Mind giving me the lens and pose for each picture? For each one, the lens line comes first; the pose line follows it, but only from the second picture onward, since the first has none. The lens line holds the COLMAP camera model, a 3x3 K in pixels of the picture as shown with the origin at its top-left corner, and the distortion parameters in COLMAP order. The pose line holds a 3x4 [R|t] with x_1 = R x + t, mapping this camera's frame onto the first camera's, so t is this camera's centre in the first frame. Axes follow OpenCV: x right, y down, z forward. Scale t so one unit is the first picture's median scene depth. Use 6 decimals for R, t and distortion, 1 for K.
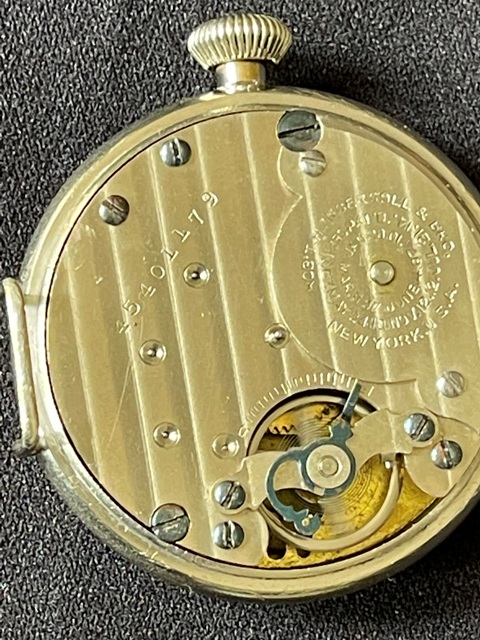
lens RADIAL K [[2453.6, 0, 240.1], [0, 2453.6, 320.6], [0, 0, 1]] dist [0.215467, 0.000000]
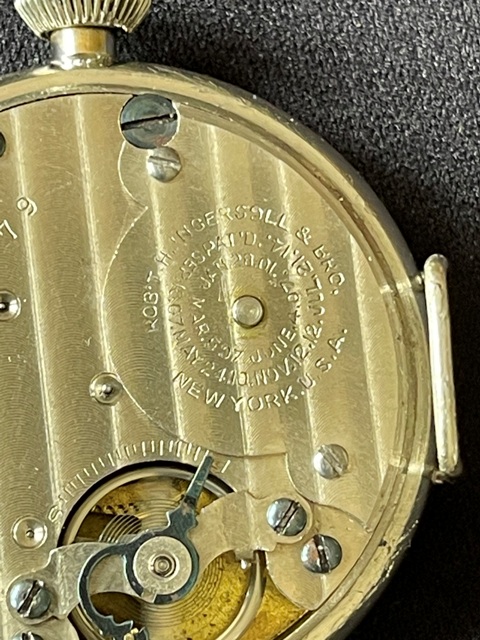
lens RADIAL K [[2285.4, 0, 239.8], [0, 2285.4, 319.2], [0, 0, 1]] dist [0.183612, 0.000000]
pose [[0.997896, 0.036709, -0.053448, 0.093127], [-0.035657, 0.999154, 0.020500, -0.031432], [0.054155, -0.018551, 0.998360, 0.290066]]
